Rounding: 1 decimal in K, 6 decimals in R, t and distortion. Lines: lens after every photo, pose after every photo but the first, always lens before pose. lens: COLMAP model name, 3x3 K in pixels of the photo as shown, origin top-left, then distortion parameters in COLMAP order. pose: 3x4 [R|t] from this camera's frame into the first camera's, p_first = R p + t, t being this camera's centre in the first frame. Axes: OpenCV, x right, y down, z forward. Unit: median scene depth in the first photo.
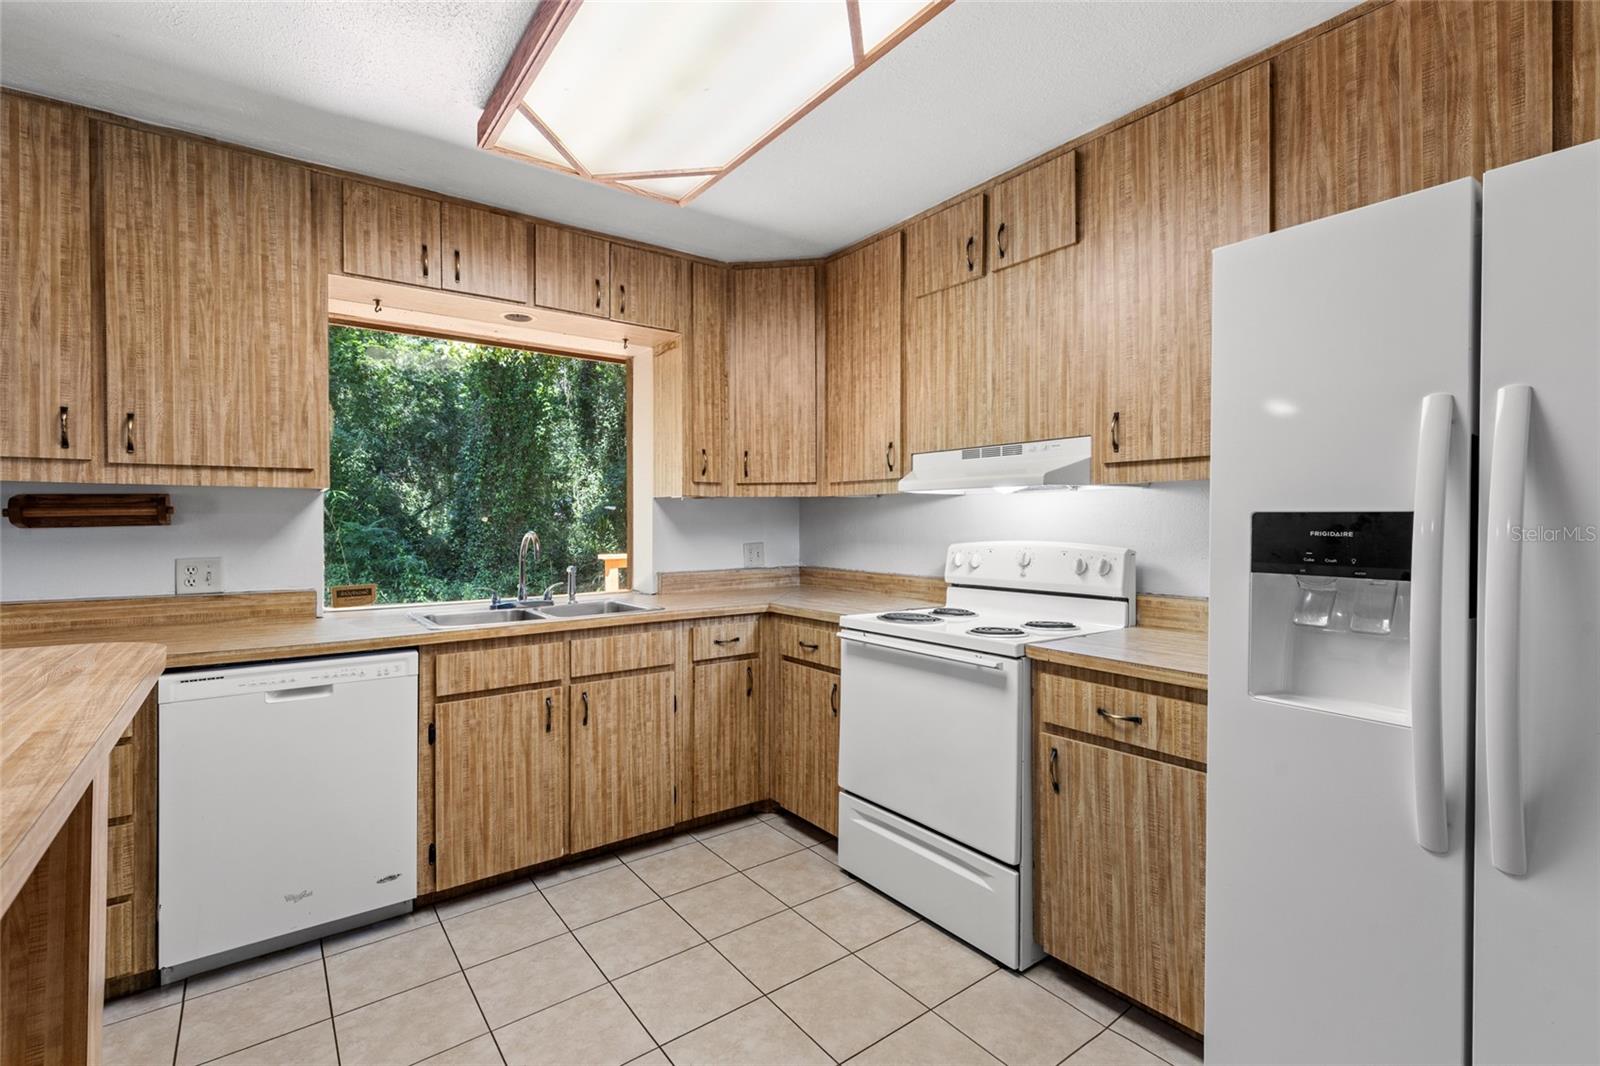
lens RADIAL K [[723.3, 0, 804.2], [0, 723.3, 521.8], [0, 0, 1]] dist [0.006703, -0.001299]
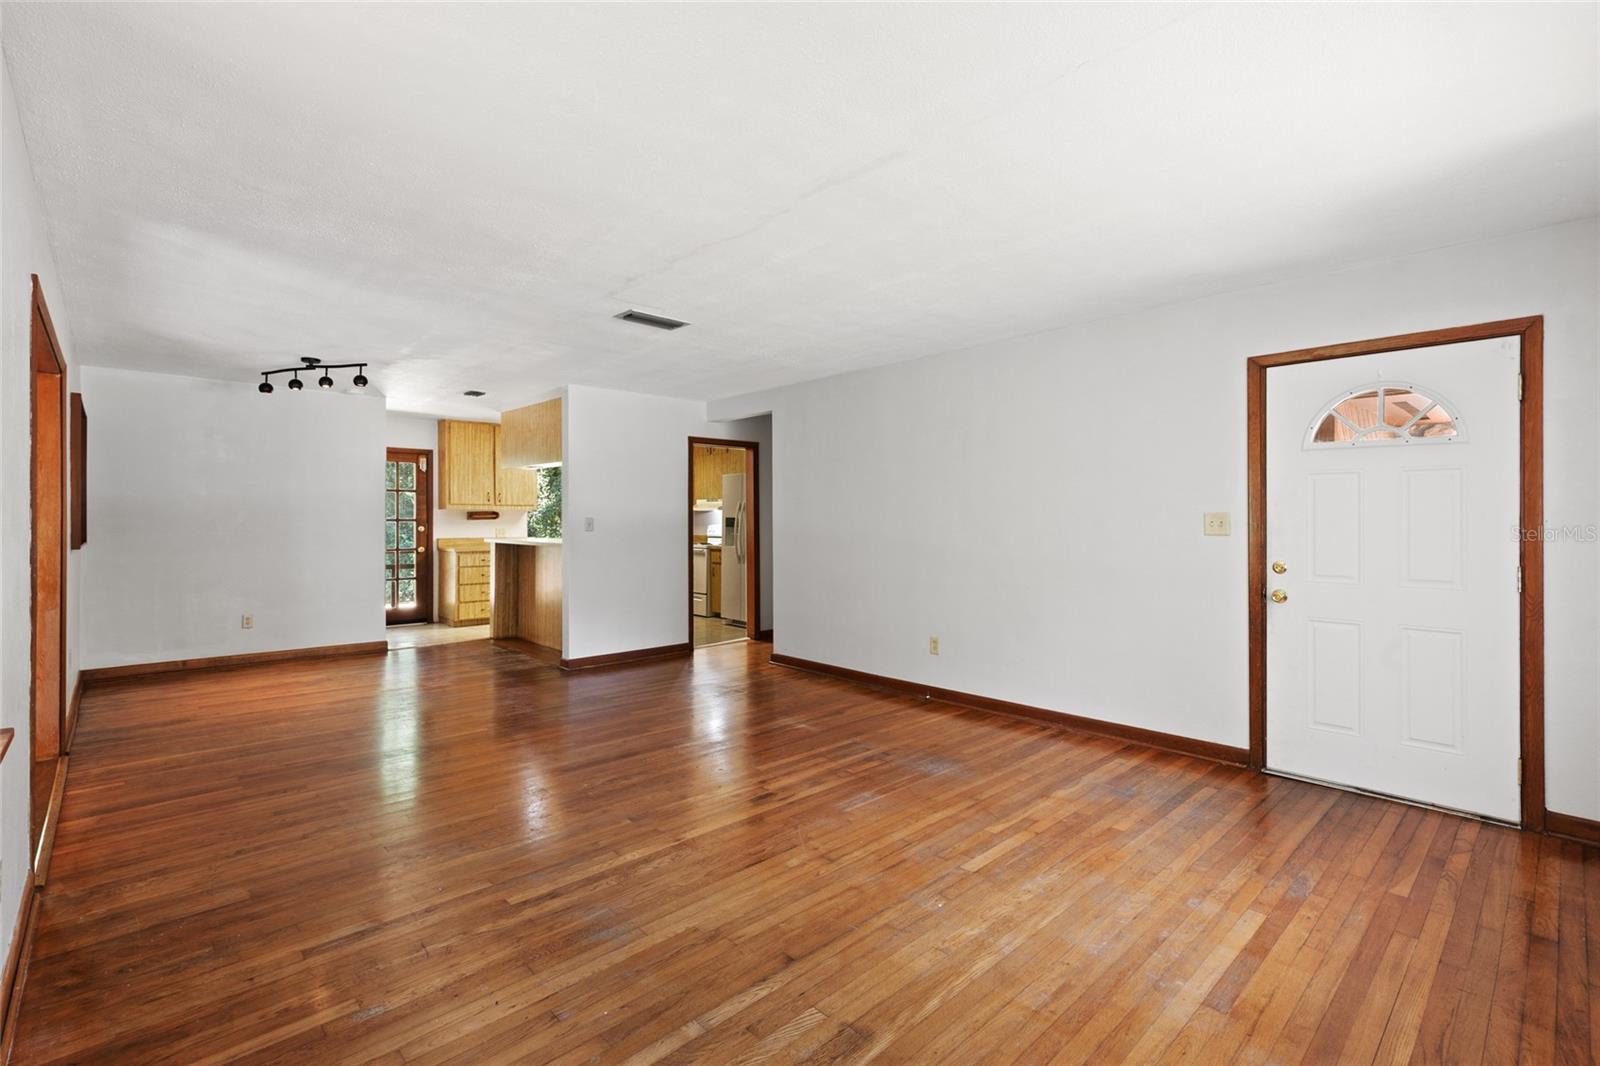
lens RADIAL K [[723.3, 0, 804.2], [0, 723.3, 521.8], [0, 0, 1]] dist [0.006703, -0.001299]
pose [[0.993653, 0.000736, 0.112489, 0.320862], [-0.001502, 0.999976, 0.006723, -0.009758], [-0.112481, -0.006849, 0.993630, -2.956920]]
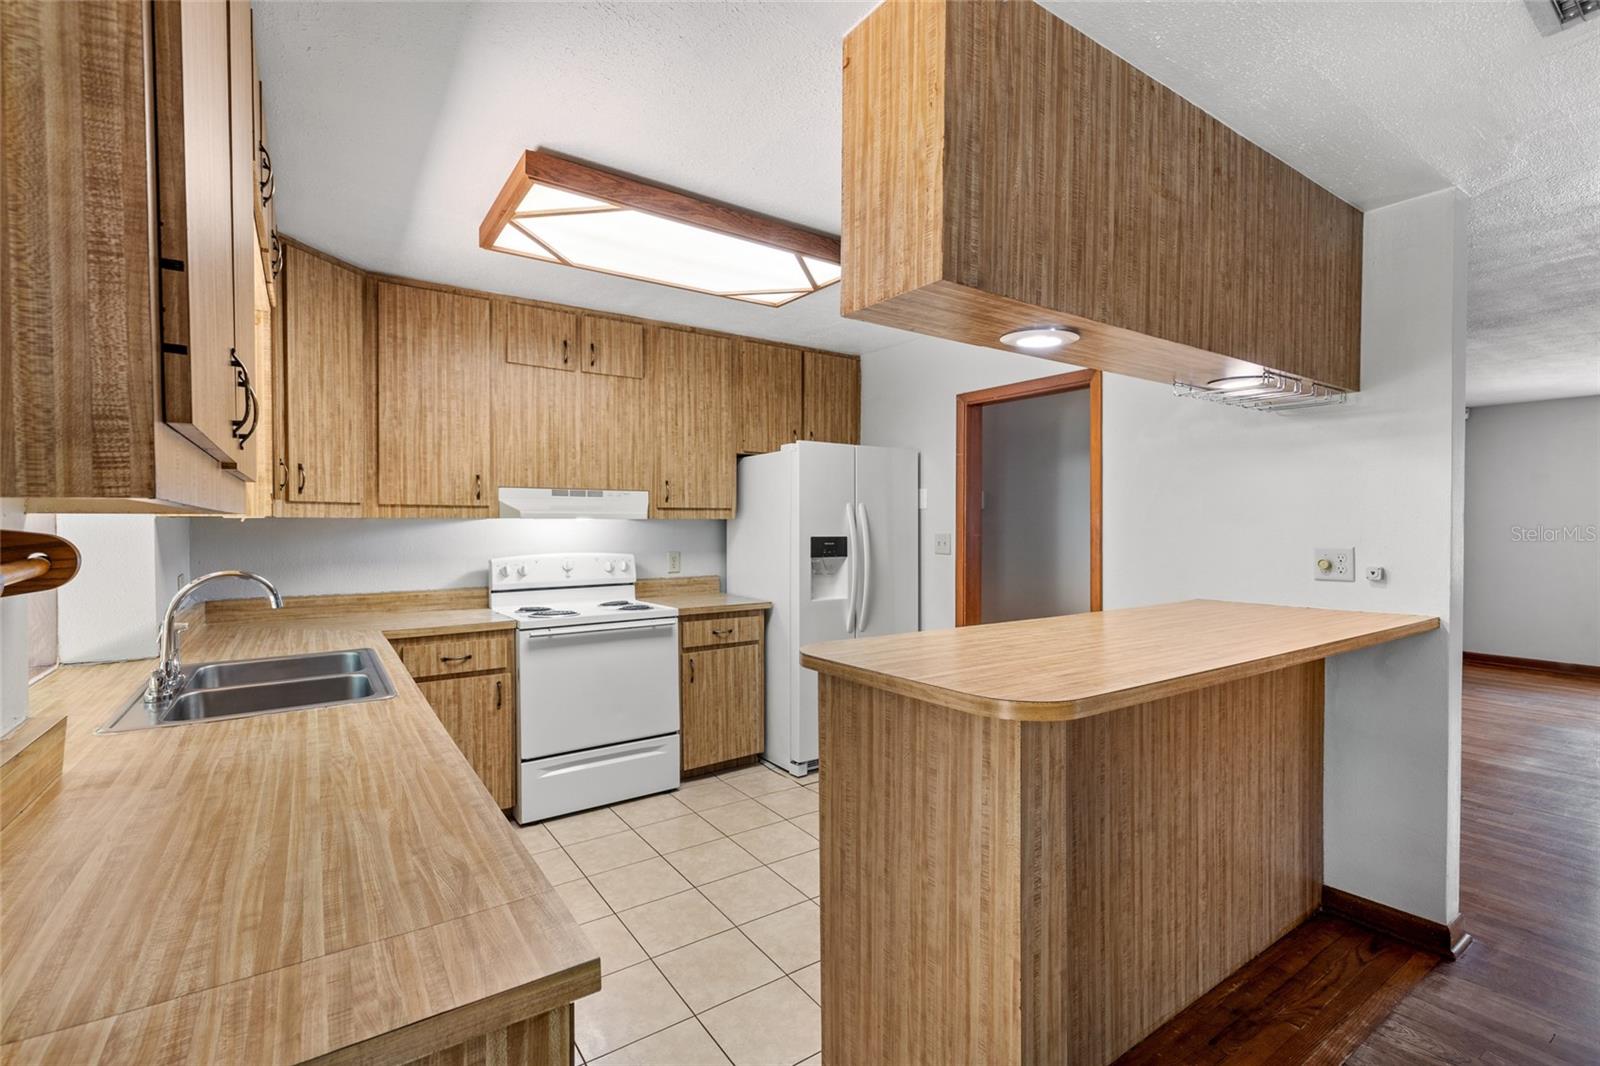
lens RADIAL K [[718.5, 0, 804.9], [0, 718.5, 528.9], [0, 0, 1]] dist [0.007046, -0.000347]
pose [[0.032648, -0.009100, 0.999425, -1.221655], [0.000149, 0.999959, 0.009100, -0.038636], [-0.999467, -0.000148, 0.032648, 0.510093]]
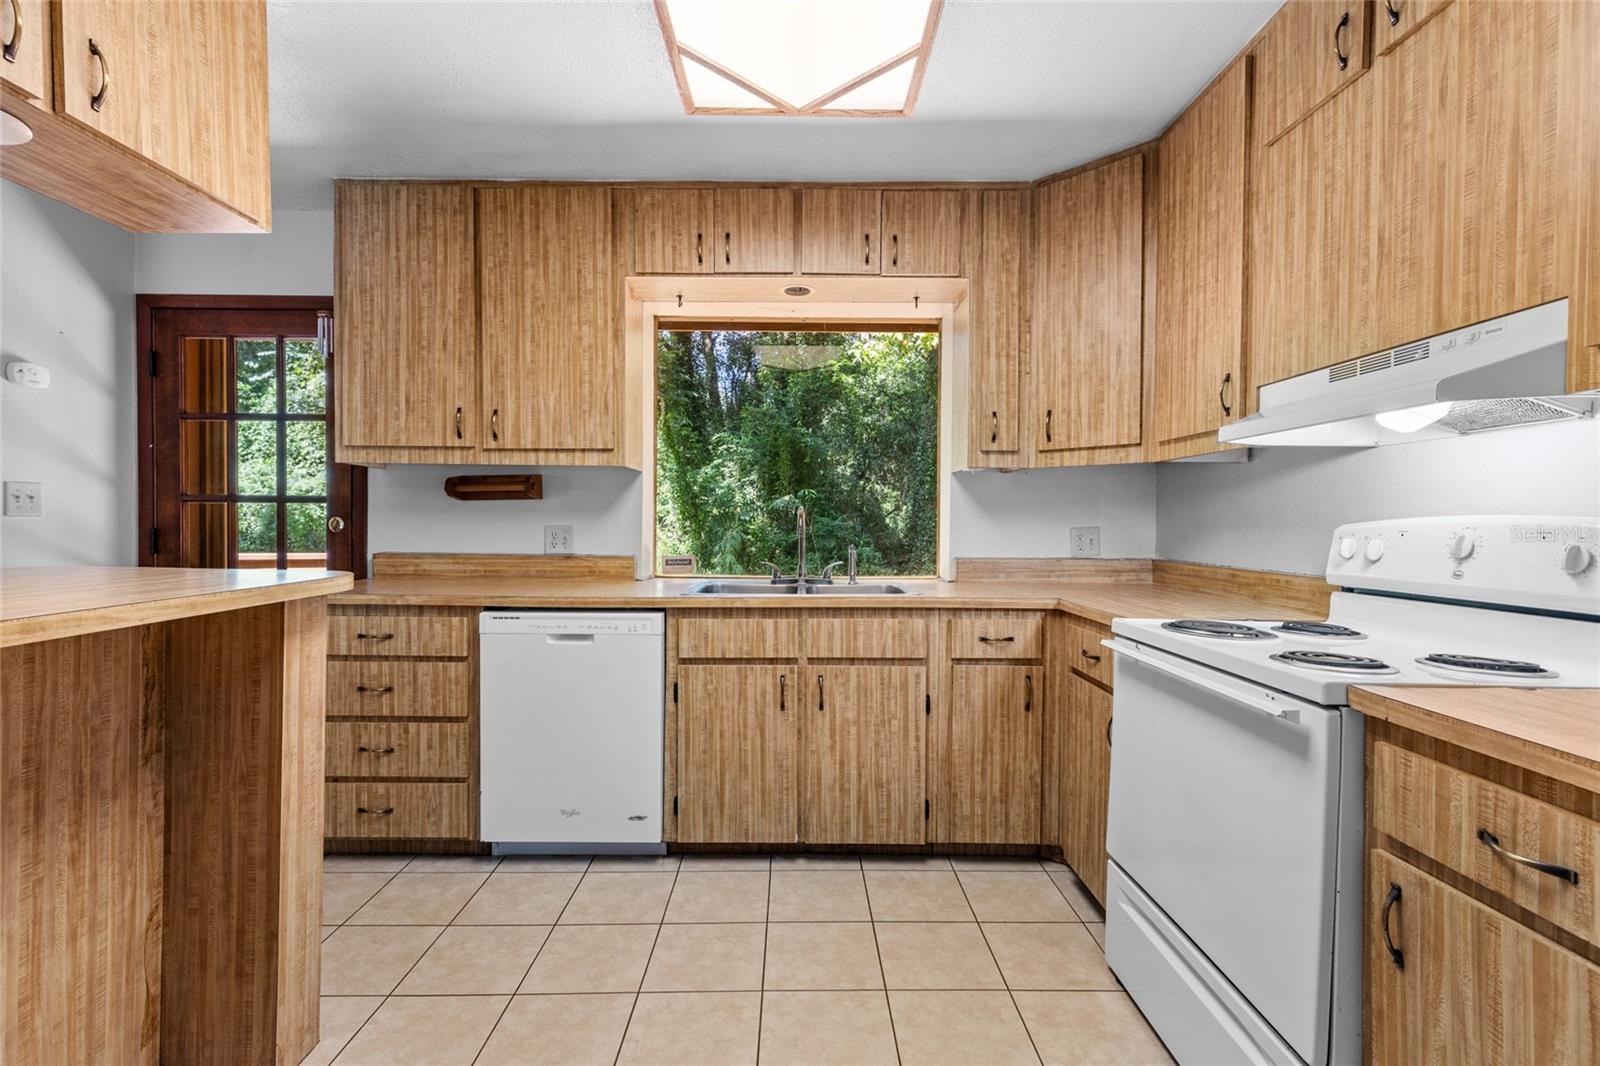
lens RADIAL K [[728.7, 0, 801.0], [0, 728.7, 530.1], [0, 0, 1]] dist [0.008886, -0.001324]
pose [[0.801761, 0.014143, -0.597477, 0.249729], [-0.008423, 0.999888, 0.012365, 0.038352], [0.597585, -0.004881, 0.801791, 0.242805]]
